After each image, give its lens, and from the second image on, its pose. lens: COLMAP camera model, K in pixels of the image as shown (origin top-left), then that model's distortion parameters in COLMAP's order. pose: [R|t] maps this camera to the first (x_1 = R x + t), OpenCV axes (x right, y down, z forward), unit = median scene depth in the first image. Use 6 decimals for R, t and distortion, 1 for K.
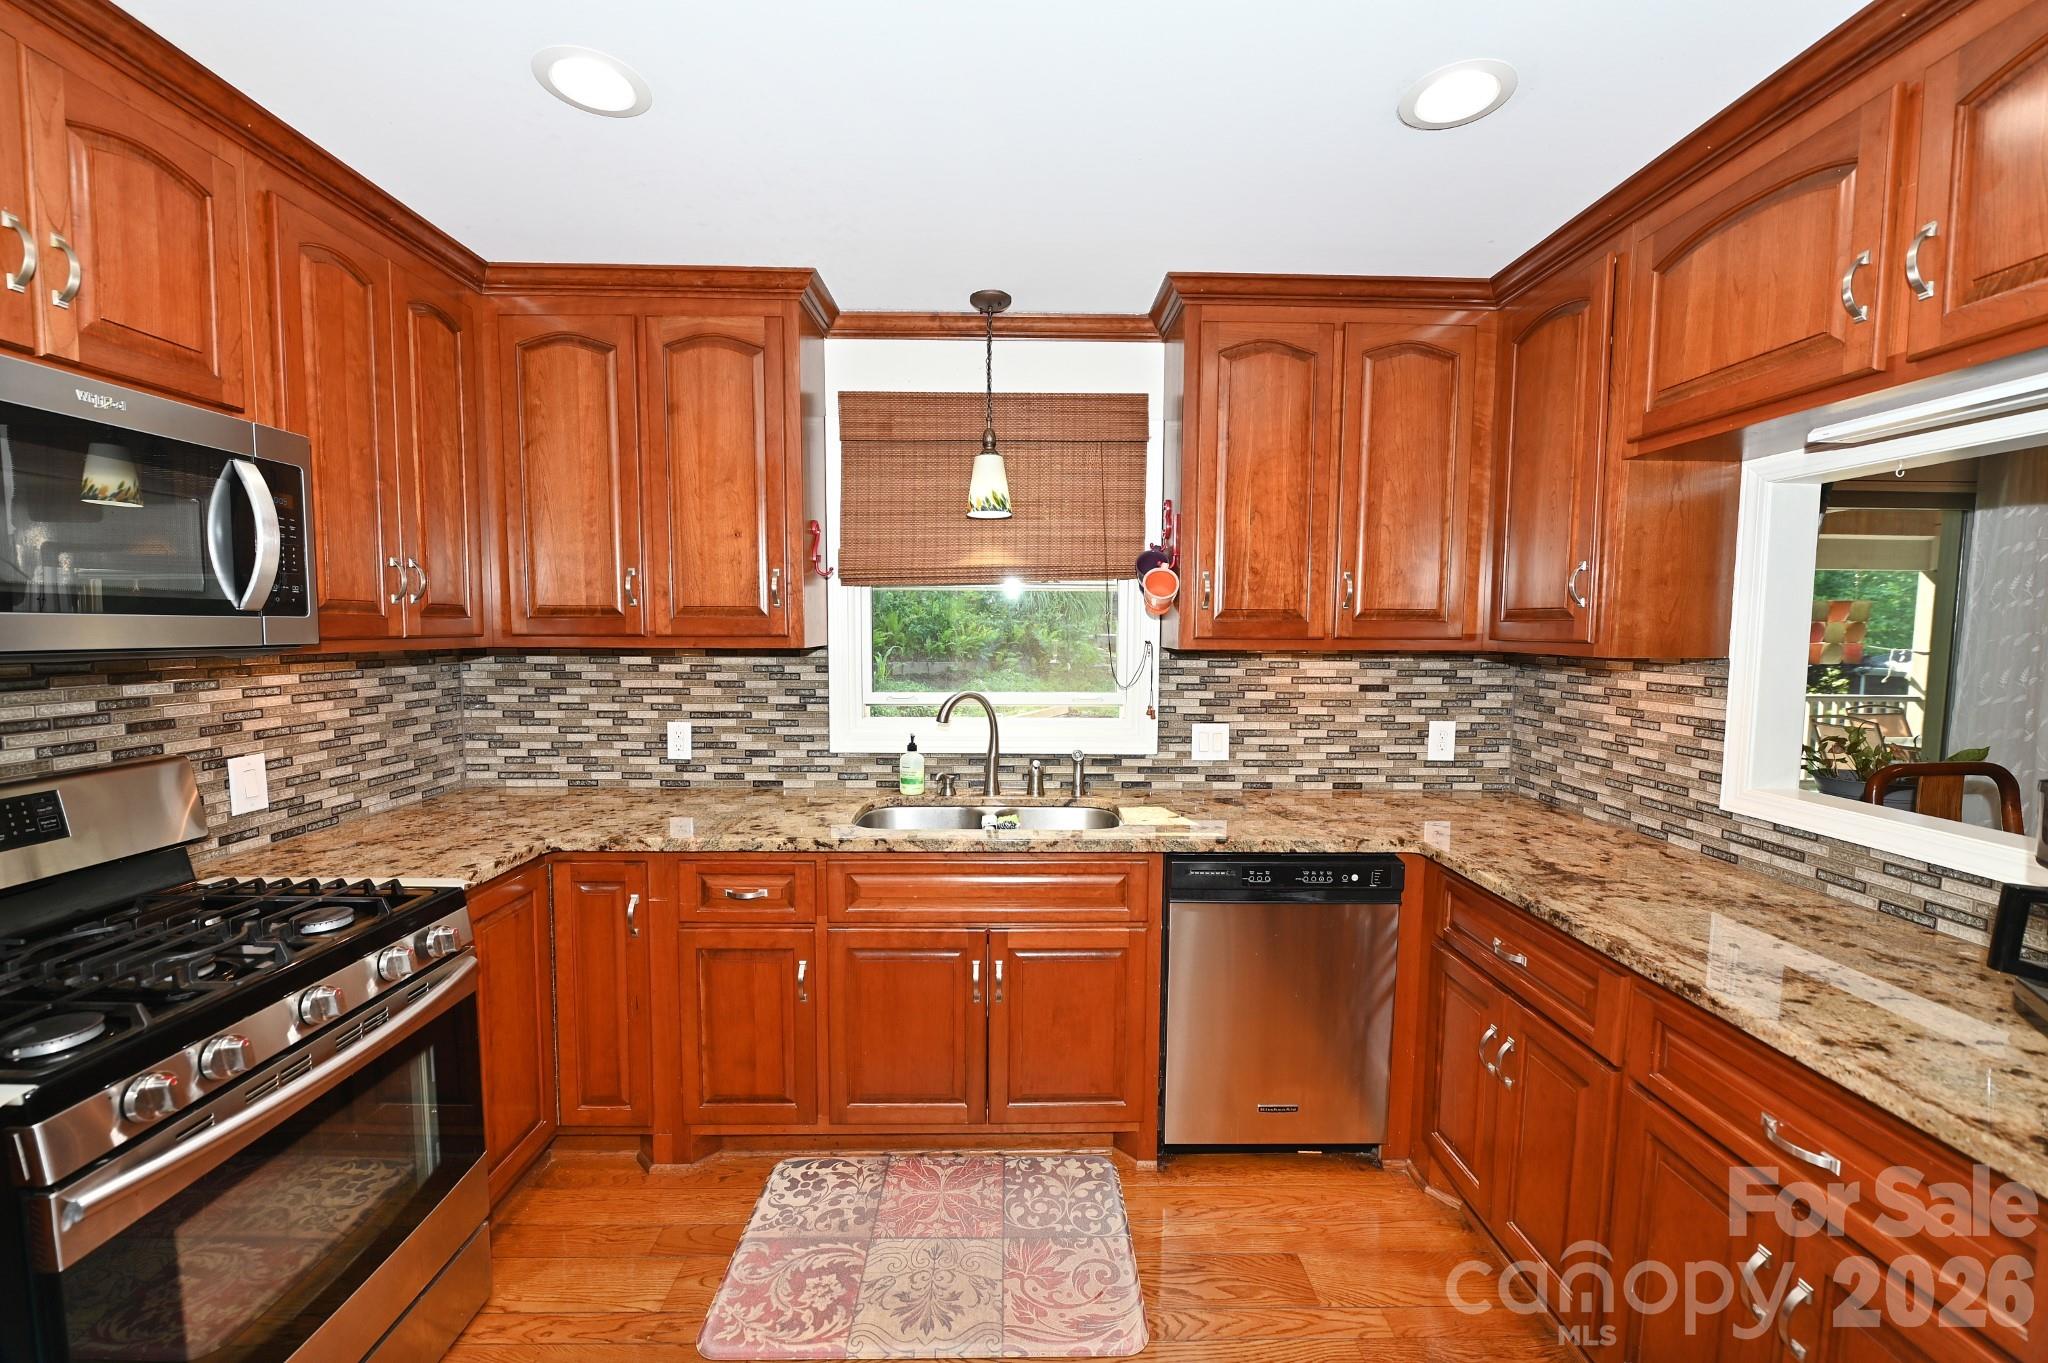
lens RADIAL K [[809.2, 0, 1025.9], [0, 809.2, 683.4], [0, 0, 1]] dist [-0.007297, -0.001279]
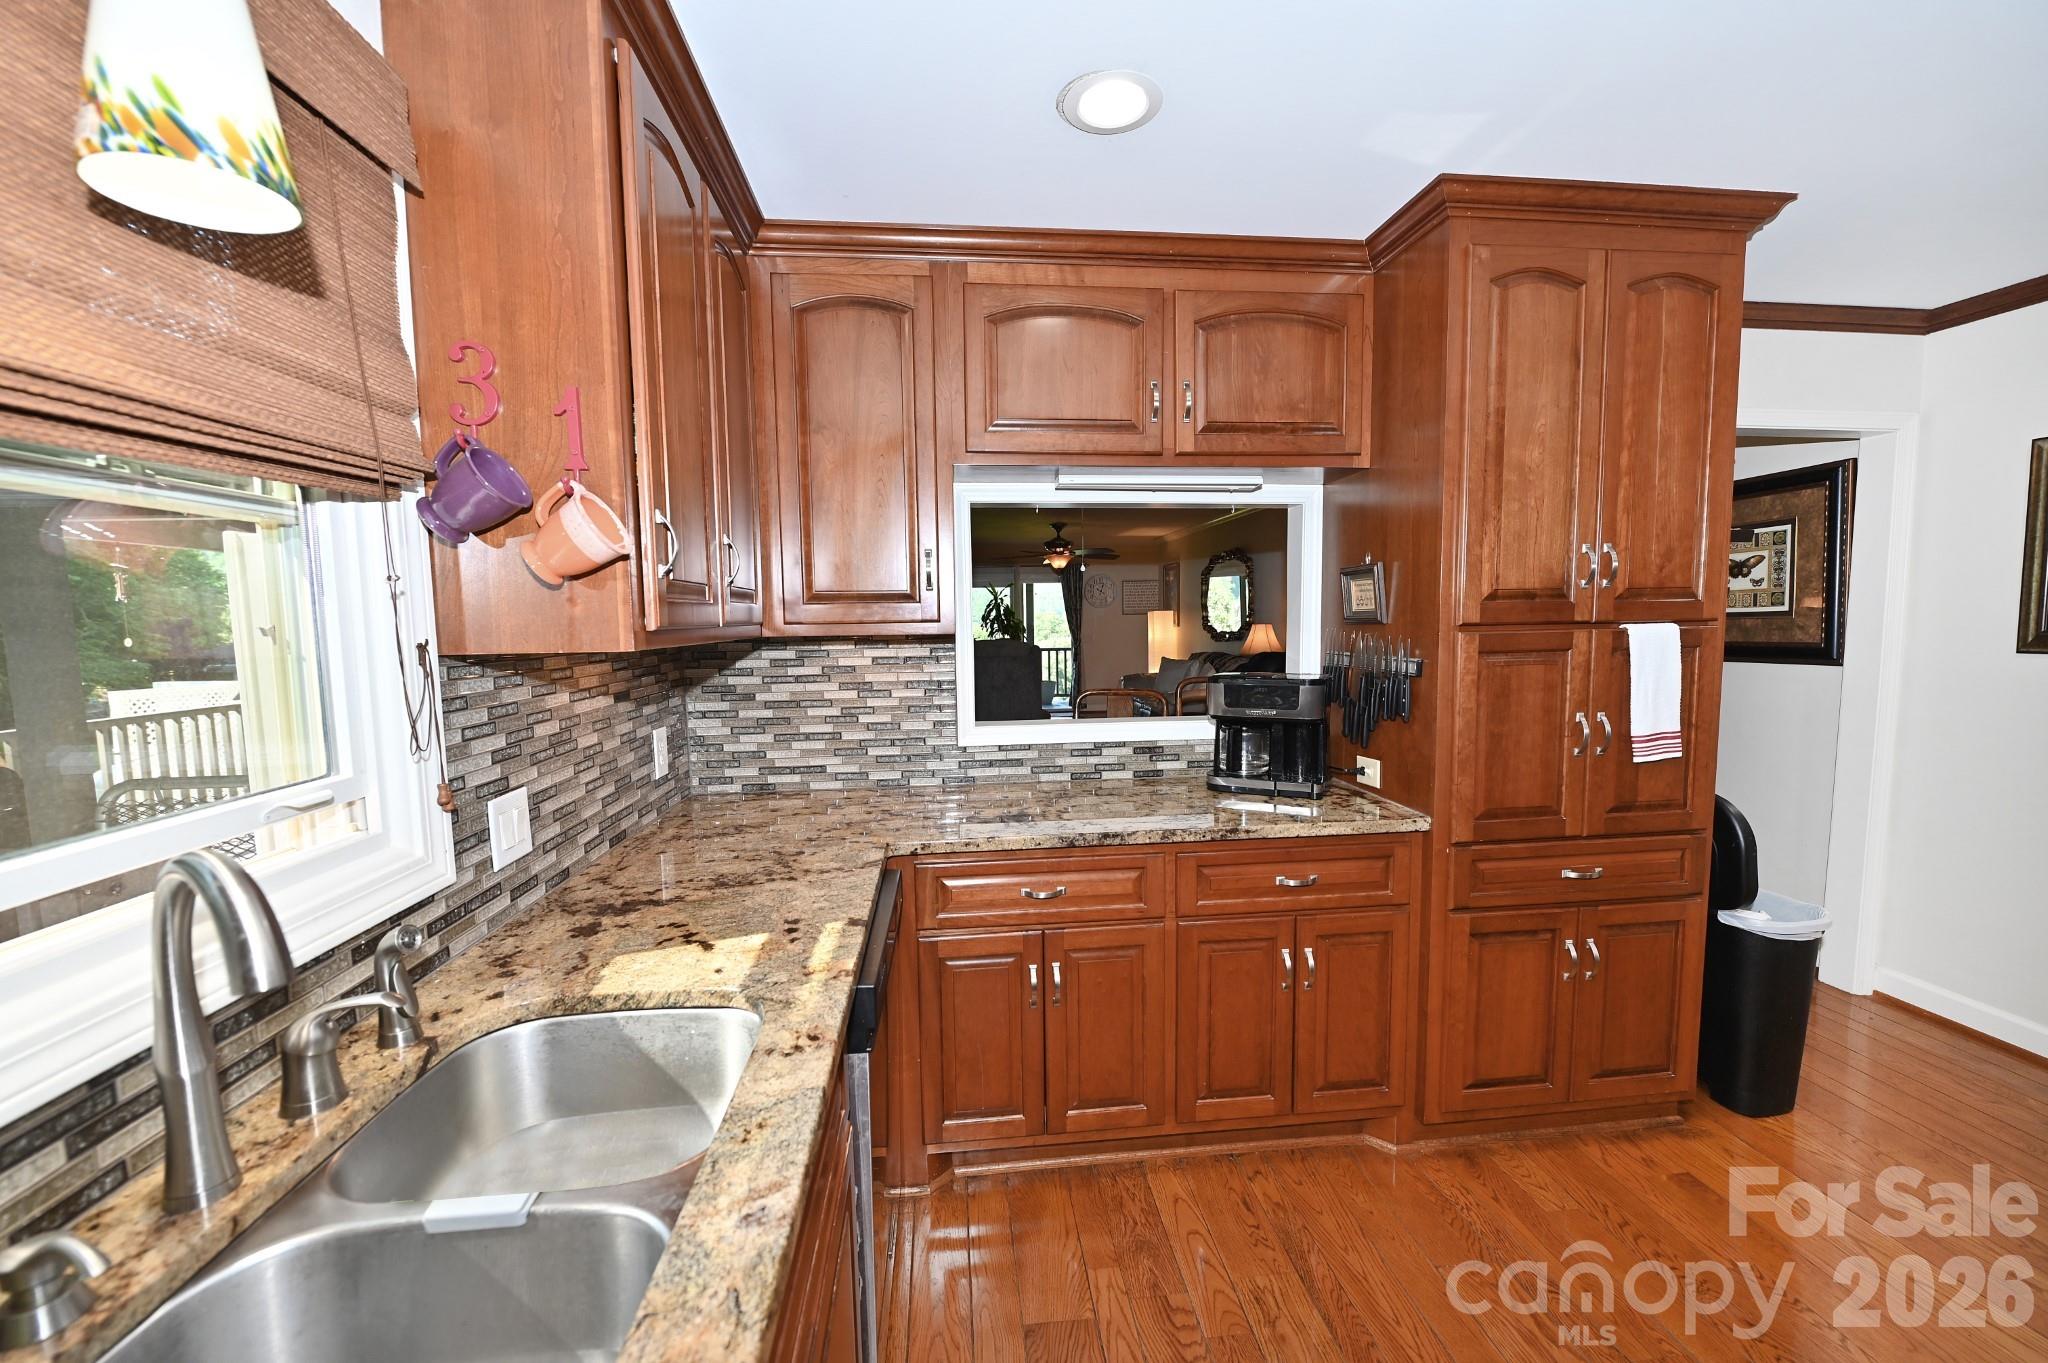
lens RADIAL K [[809.2, 0, 1031.6], [0, 809.2, 687.4], [0, 0, 1]] dist [-0.007297, -0.001279]
pose [[-0.085219, -0.091902, 0.992115, -0.382456], [0.084829, 0.991452, 0.099127, -0.051561], [-0.992745, 0.092608, -0.076694, 0.818822]]
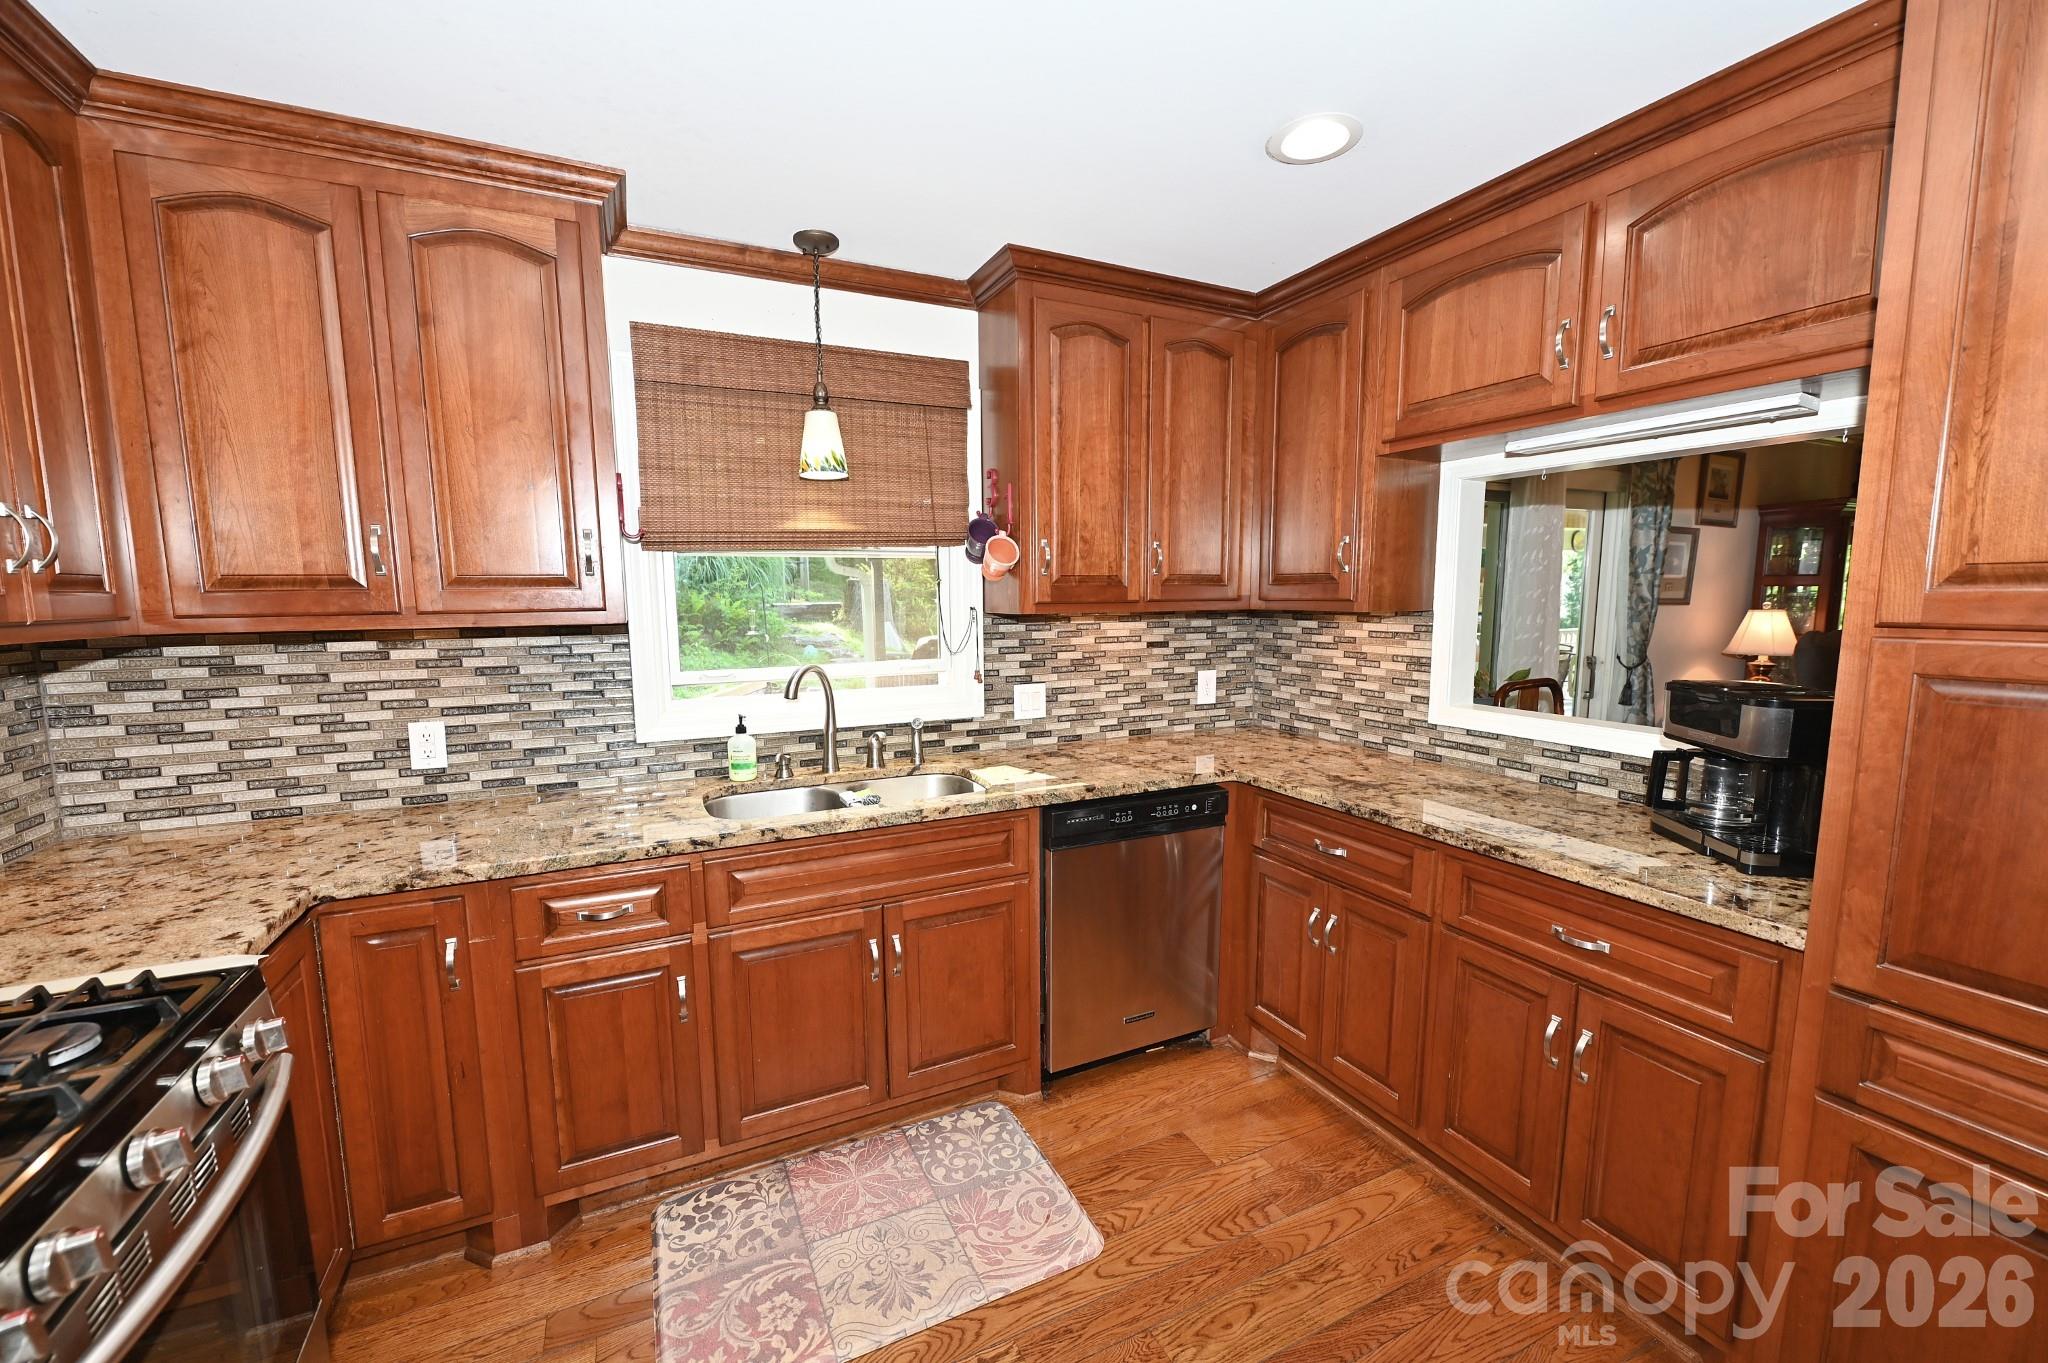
lens RADIAL K [[809.2, 0, 1021.9], [0, 809.2, 688.6], [0, 0, 1]] dist [-0.007297, -0.001279]
pose [[0.909160, -0.061853, 0.411827, -0.258654], [0.042861, 0.997555, 0.055205, -0.003997], [-0.414234, -0.032539, 0.909588, 0.046051]]
